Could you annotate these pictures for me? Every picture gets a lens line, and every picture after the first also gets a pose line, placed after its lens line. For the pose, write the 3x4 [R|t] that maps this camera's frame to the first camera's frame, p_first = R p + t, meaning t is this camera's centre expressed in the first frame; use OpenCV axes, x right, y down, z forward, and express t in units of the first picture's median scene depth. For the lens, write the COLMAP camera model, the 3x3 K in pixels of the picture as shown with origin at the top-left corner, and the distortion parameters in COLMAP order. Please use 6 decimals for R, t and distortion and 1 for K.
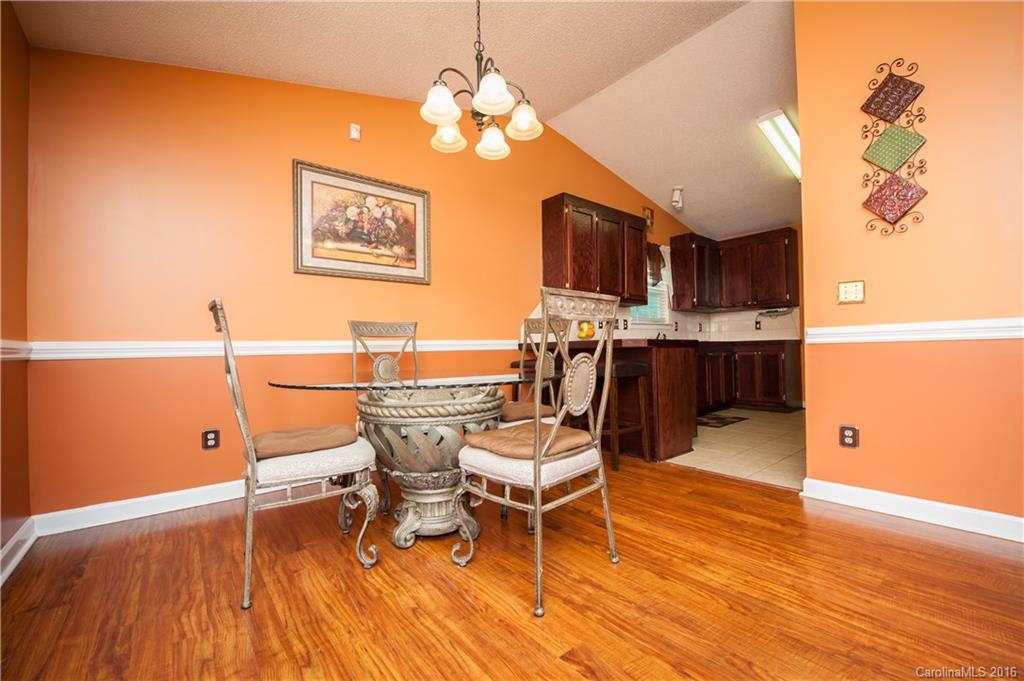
lens RADIAL K [[420.0, 0, 514.8], [0, 420.0, 344.8], [0, 0, 1]] dist [-0.011640, 0.000034]
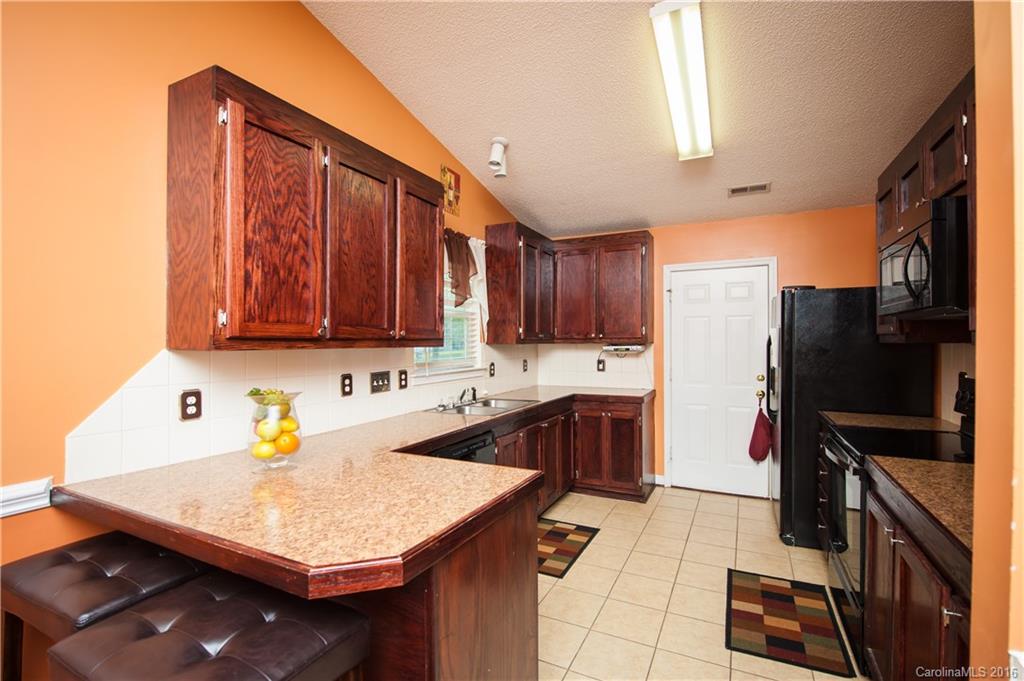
lens RADIAL K [[462.1, 0, 513.0], [0, 462.1, 343.6], [0, 0, 1]] dist [-0.000916, 0.000022]
pose [[0.914095, 0.013974, 0.405259, 0.145173], [-0.016443, 0.999861, 0.002611, -0.092324], [-0.405167, -0.009050, 0.914198, 0.388242]]
